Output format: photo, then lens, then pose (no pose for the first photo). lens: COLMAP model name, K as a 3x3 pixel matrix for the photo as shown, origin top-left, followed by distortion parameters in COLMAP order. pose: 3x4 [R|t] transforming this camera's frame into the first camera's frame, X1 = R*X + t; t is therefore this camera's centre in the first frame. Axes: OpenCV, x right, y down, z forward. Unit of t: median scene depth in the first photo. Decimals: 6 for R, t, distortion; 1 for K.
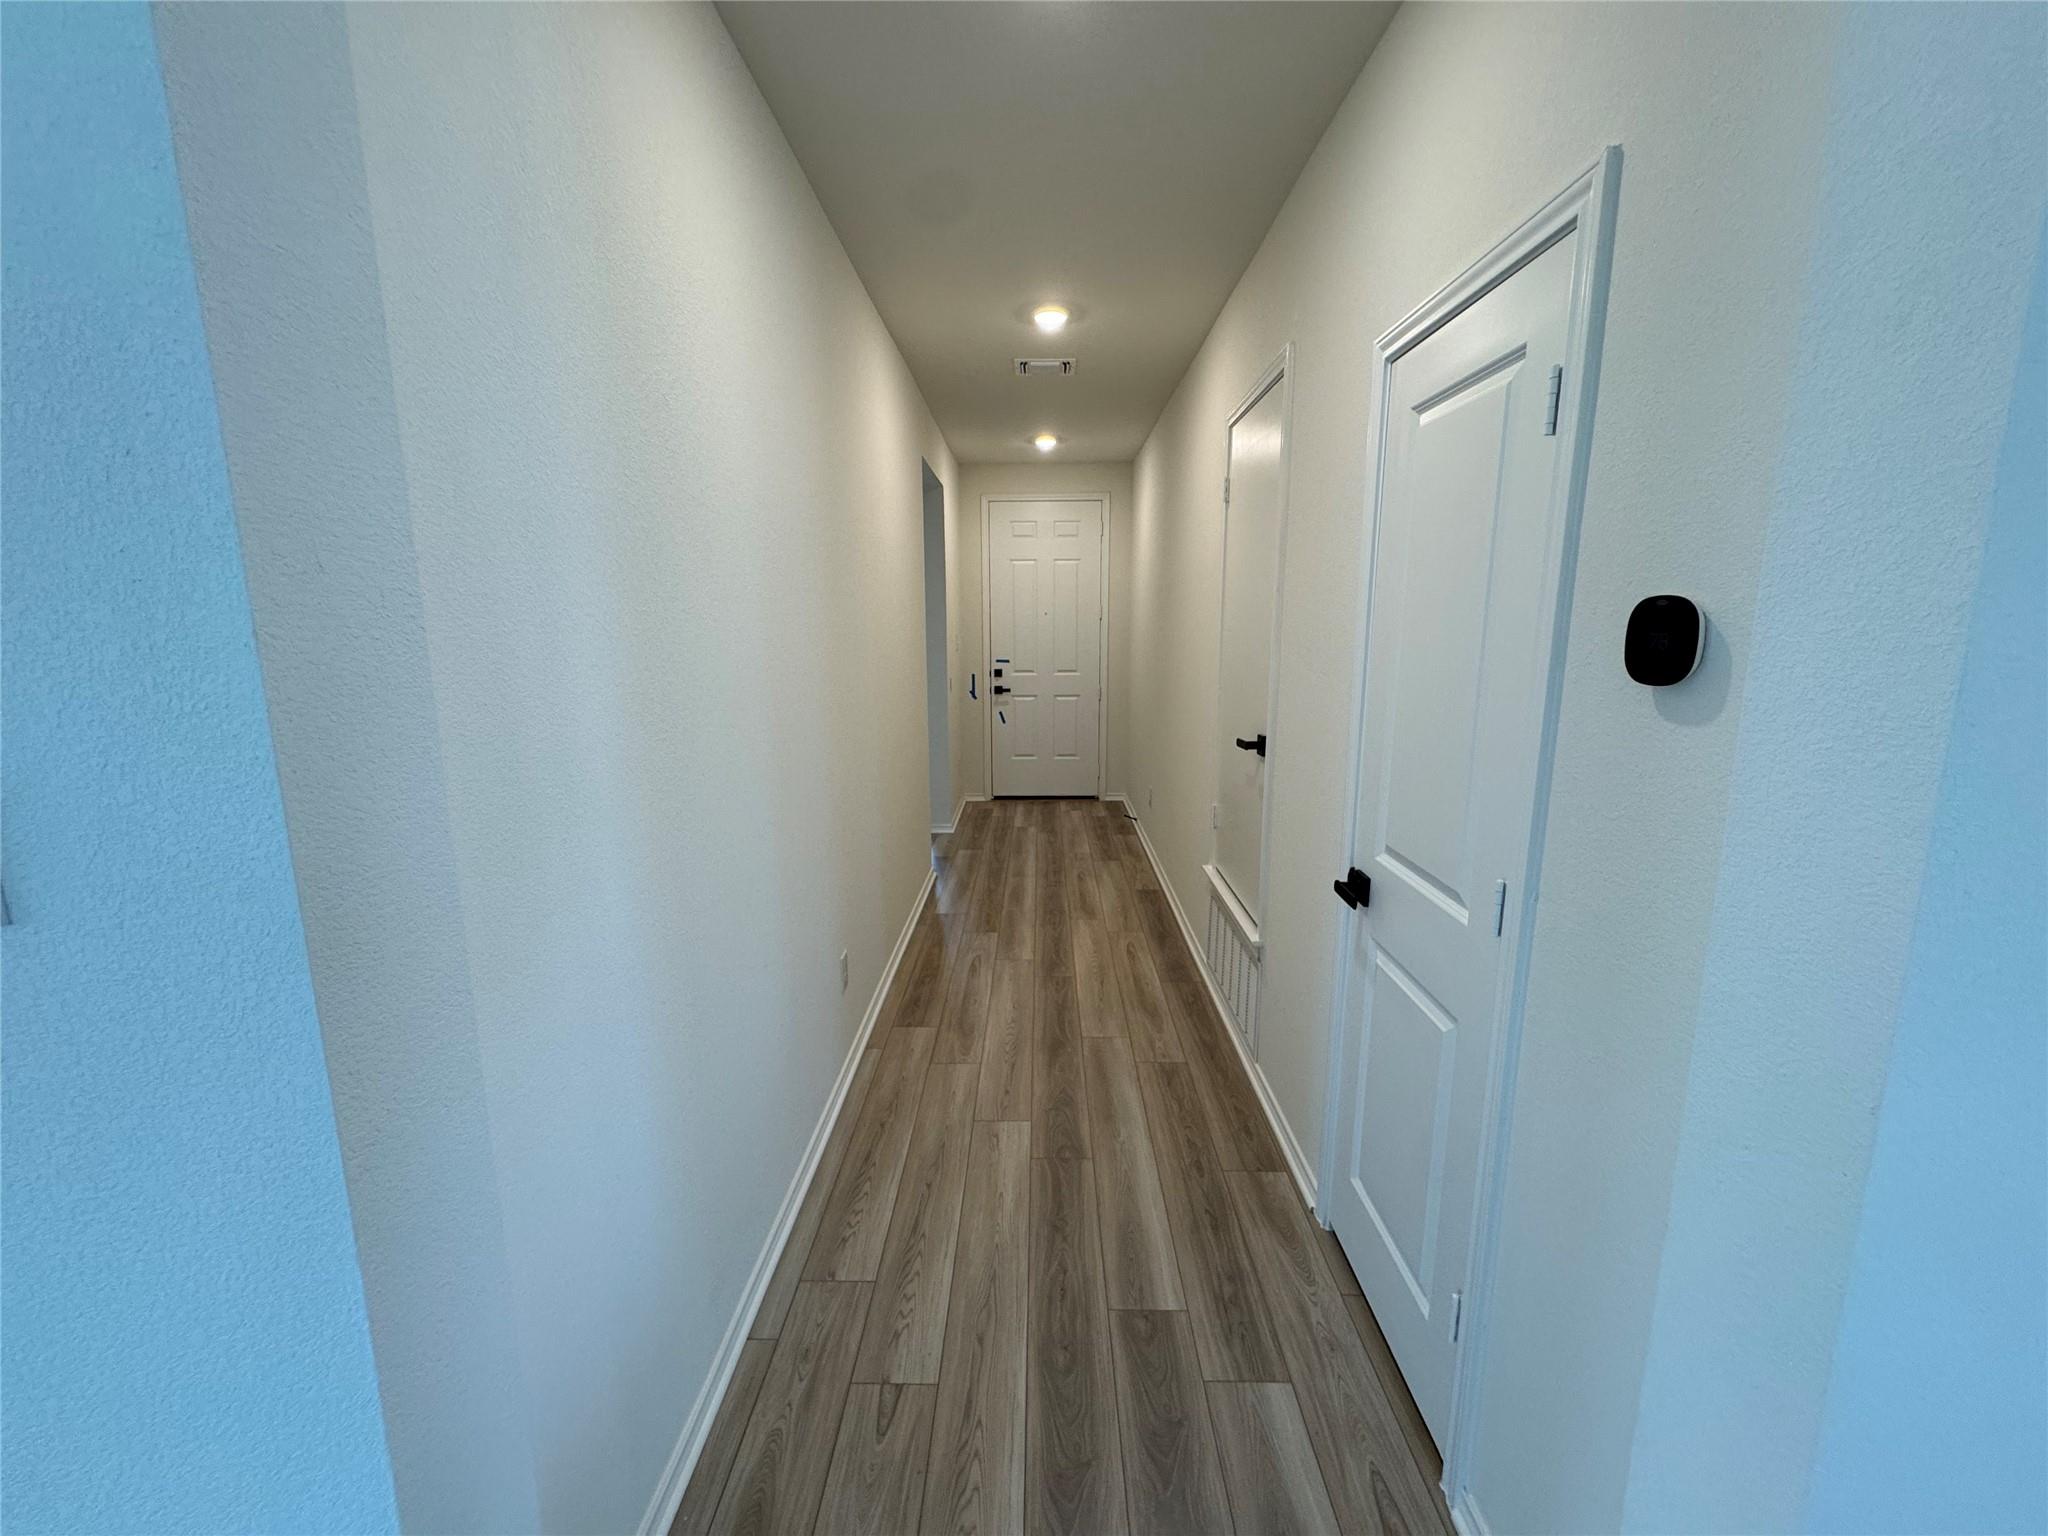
lens RADIAL K [[814.2, 0, 1022.1], [0, 814.2, 768.3], [0, 0, 1]] dist [-0.000490, 0.000464]
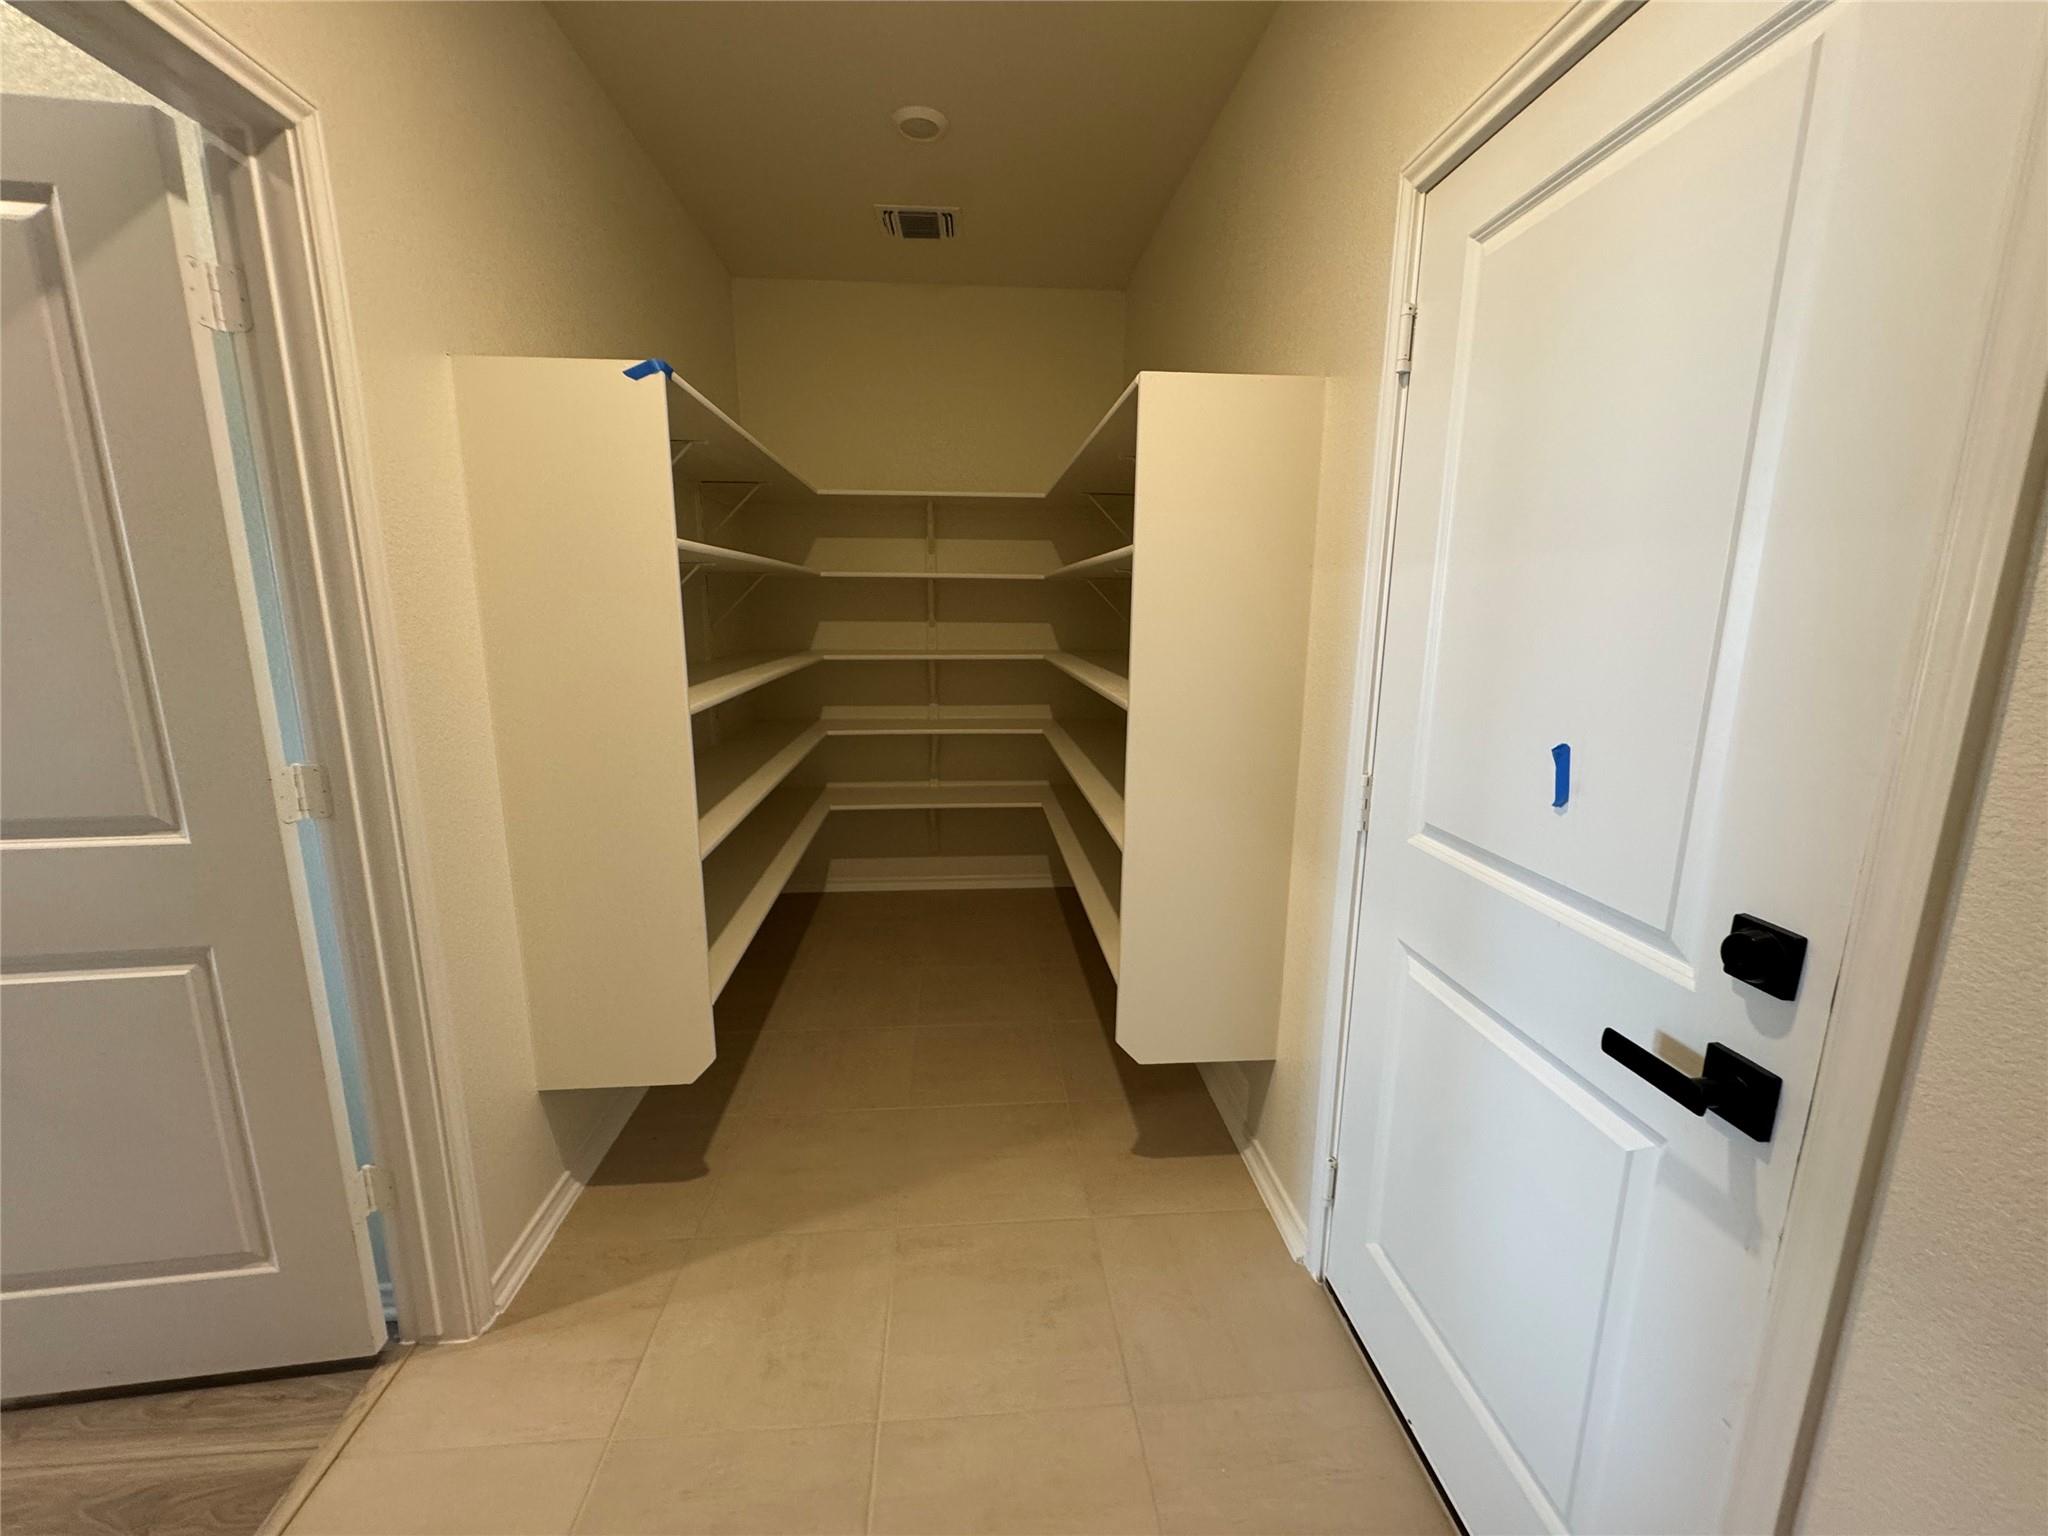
lens RADIAL K [[814.2, 0, 1022.1], [0, 814.2, 768.3], [0, 0, 1]] dist [-0.000490, 0.000464]
pose [[0.995342, -0.007095, 0.096145, -0.000891], [0.000786, 0.997852, 0.065500, -0.004723], [-0.096403, -0.065119, 0.993210, 0.177940]]
